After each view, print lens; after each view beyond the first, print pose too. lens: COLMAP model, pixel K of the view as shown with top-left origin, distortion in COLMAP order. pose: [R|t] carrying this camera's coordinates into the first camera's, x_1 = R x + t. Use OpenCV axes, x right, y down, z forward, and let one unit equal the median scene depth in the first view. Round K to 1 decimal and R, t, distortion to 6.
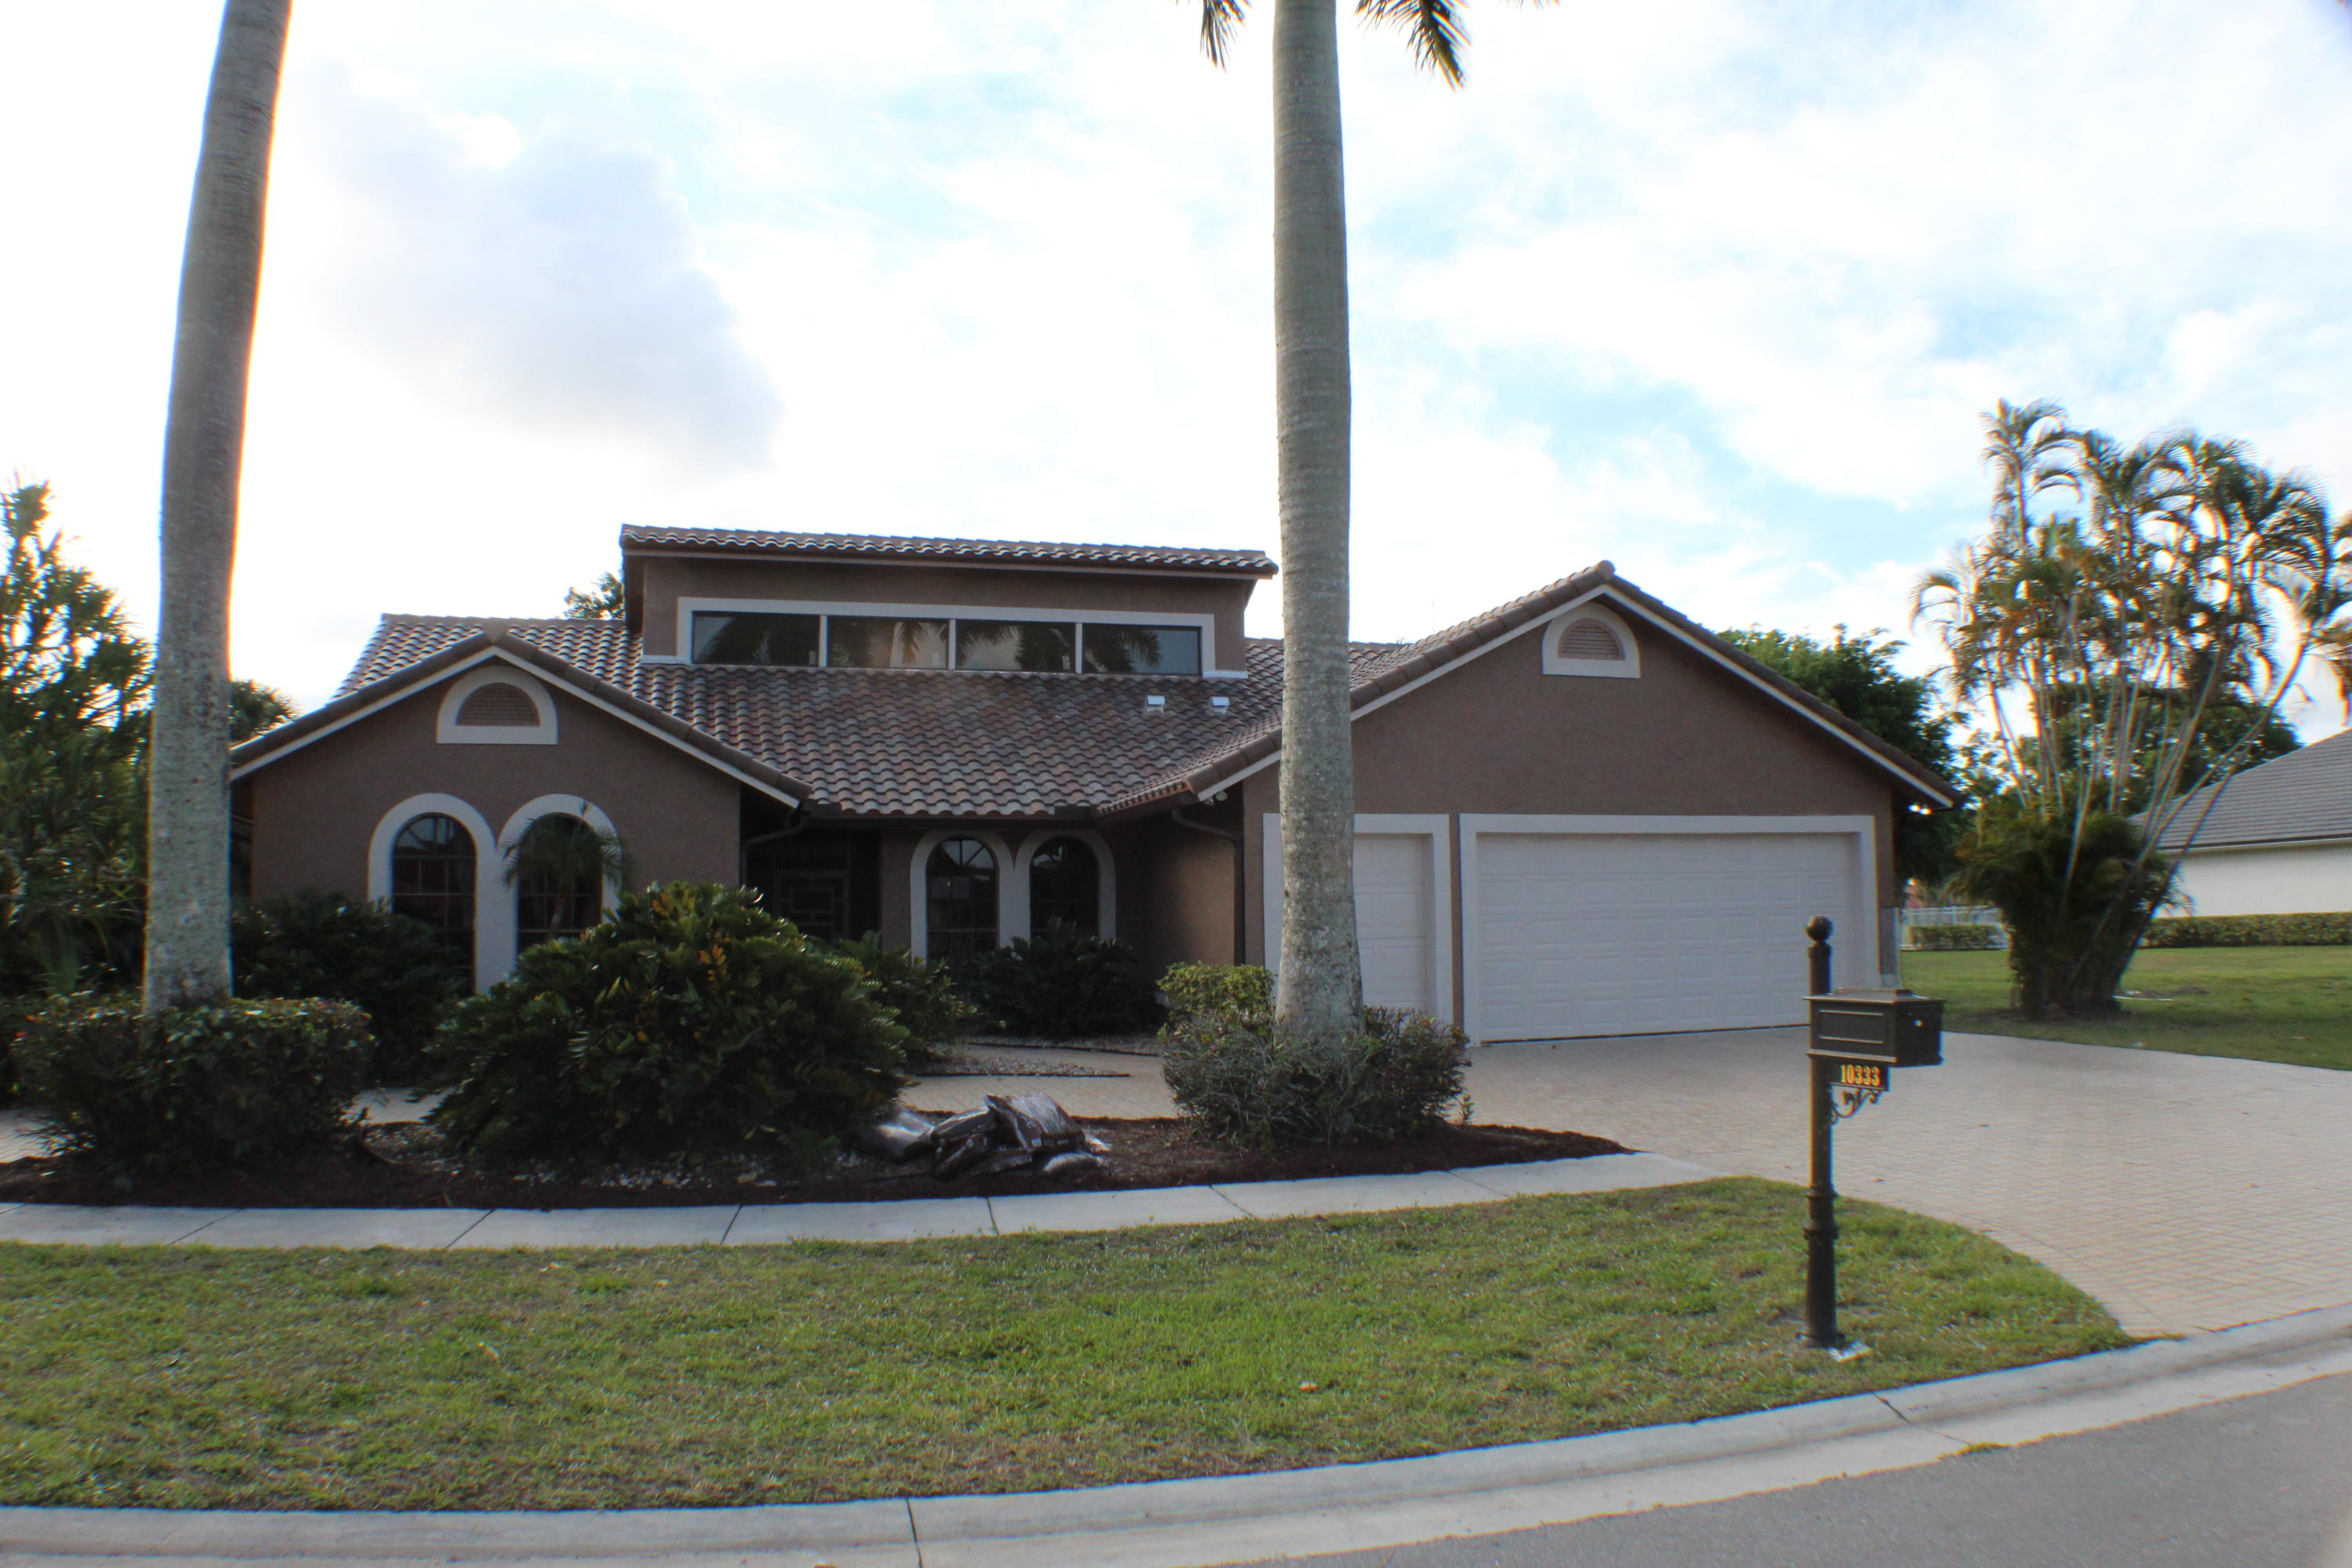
lens RADIAL K [[1746.4, 0, 1176.0], [0, 1746.4, 784.0], [0, 0, 1]] dist [-0.236517, 0.098302]
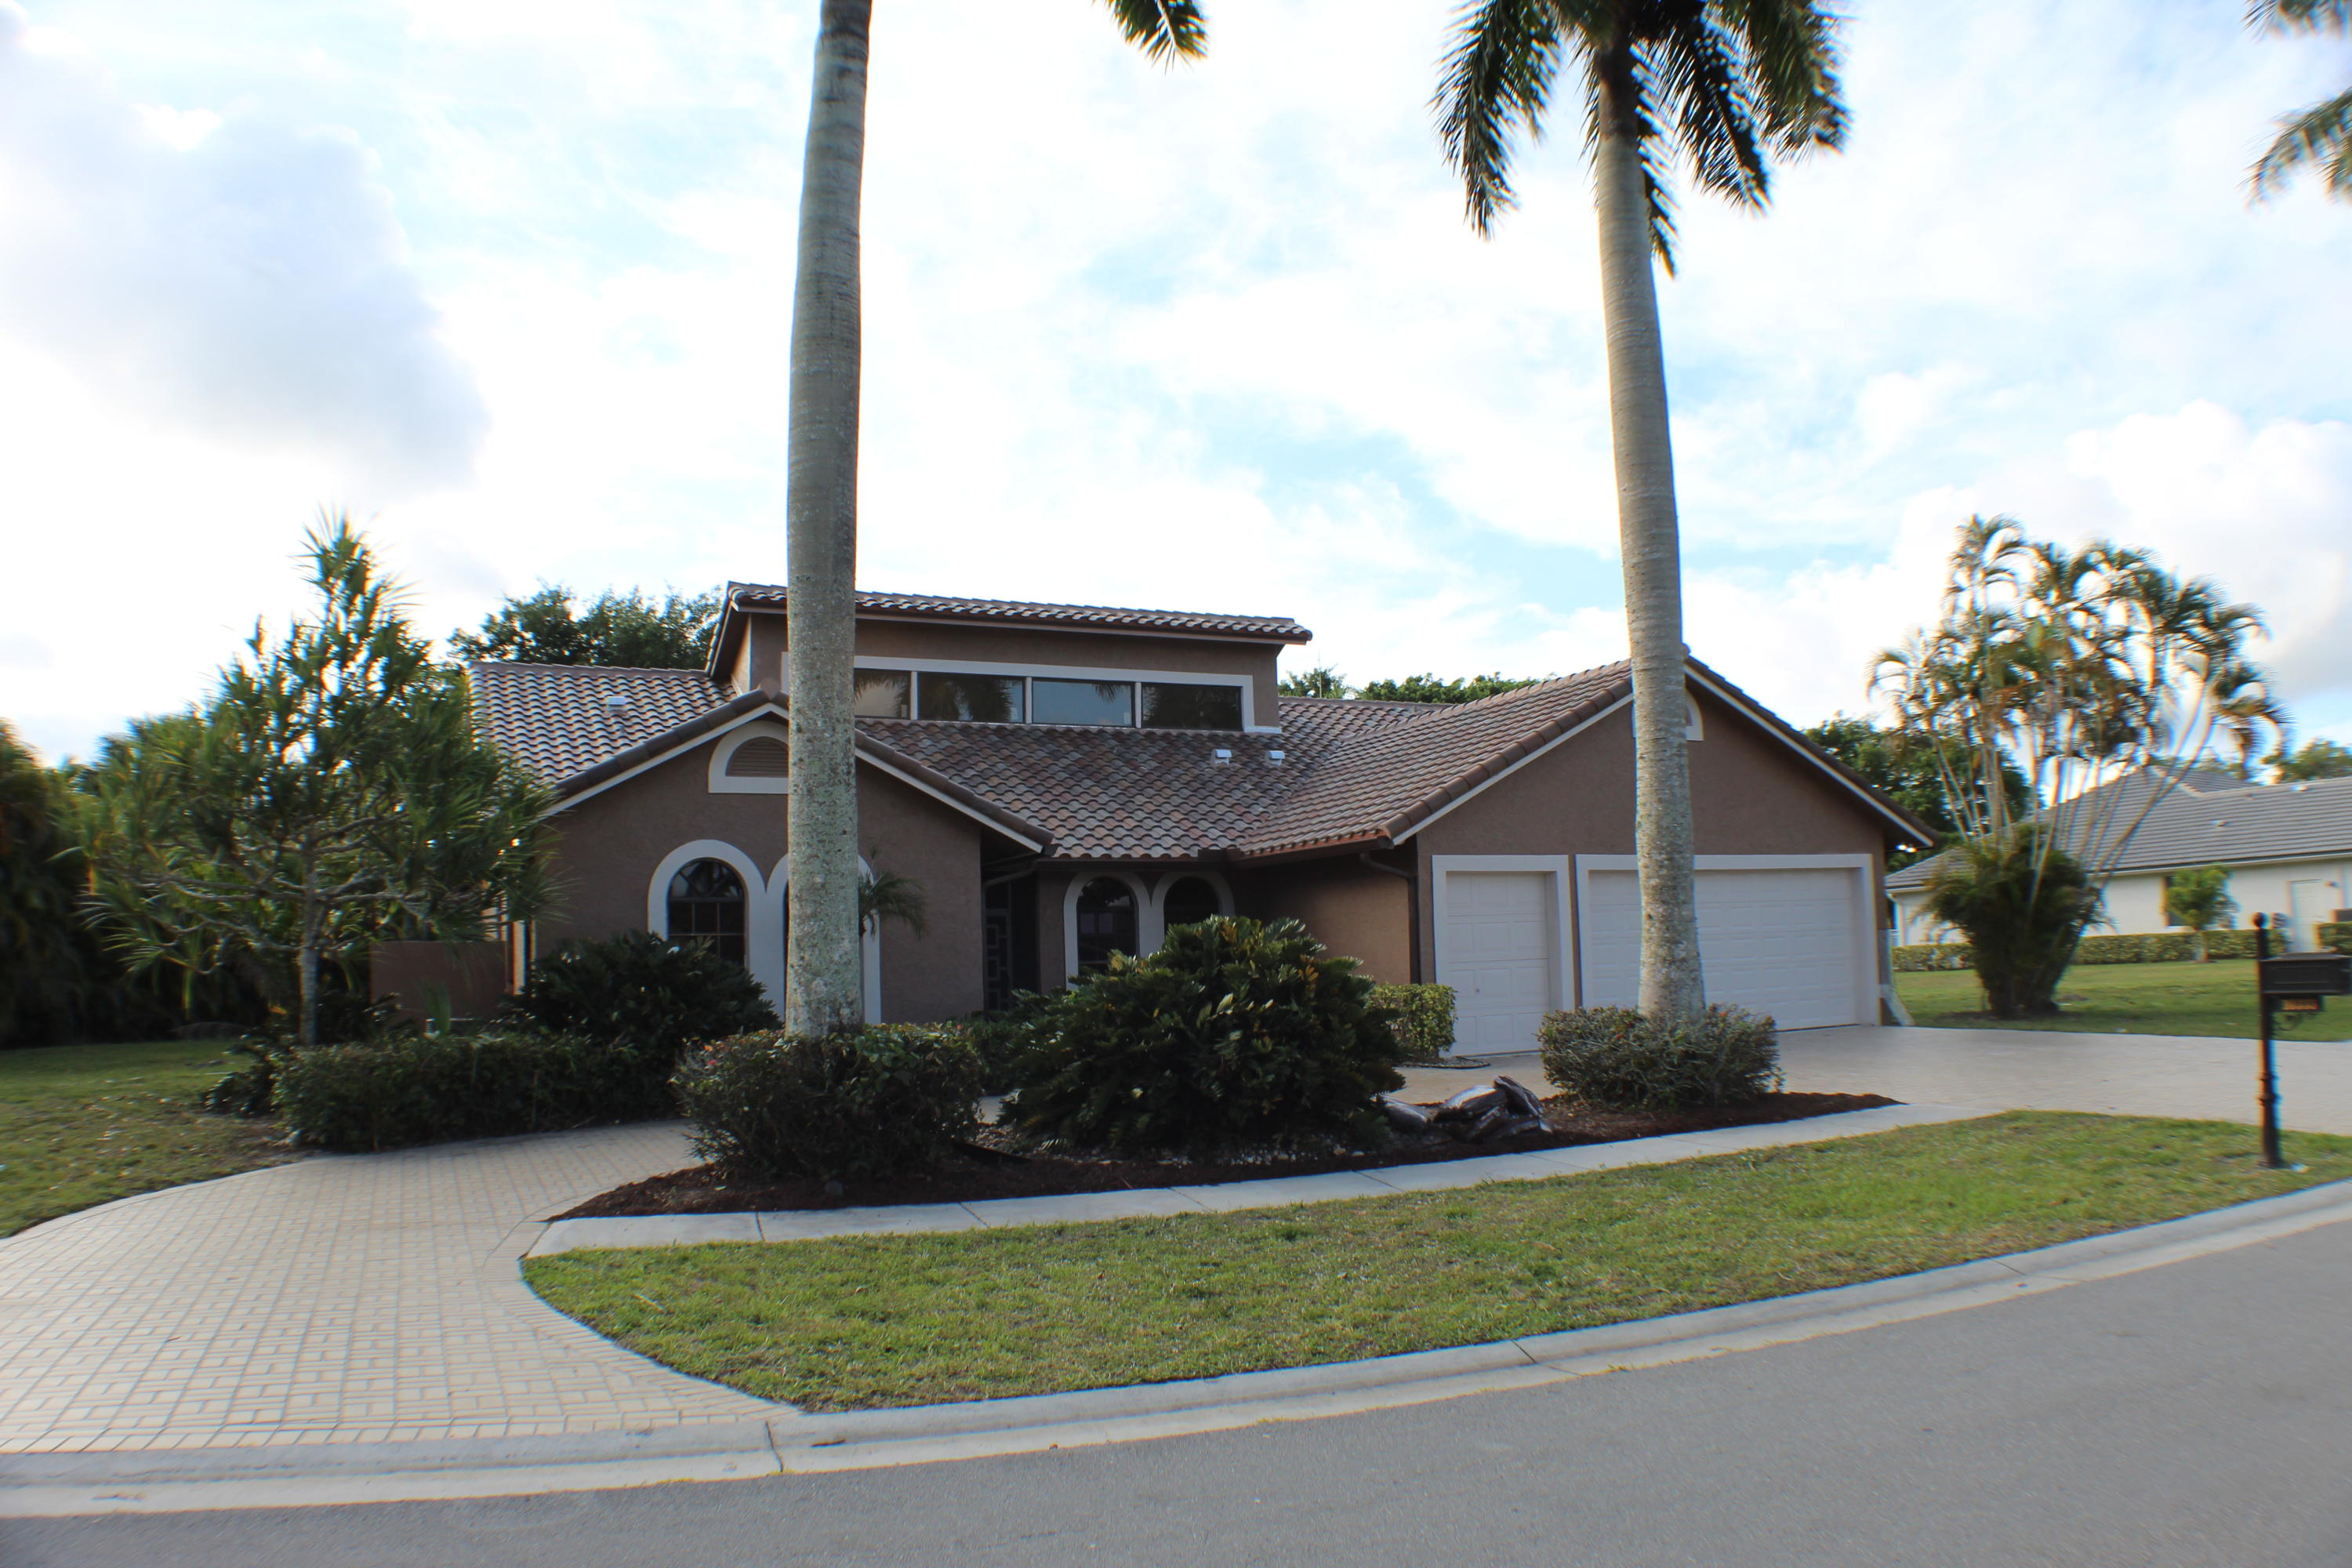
lens RADIAL K [[1746.4, 0, 1176.0], [0, 1746.4, 784.0], [0, 0, 1]] dist [-0.236517, 0.098302]
pose [[0.985772, 0.003411, 0.168055, -0.302028], [0.000448, 0.999737, -0.022919, -0.004274], [-0.168089, 0.022668, 0.985511, -0.121775]]
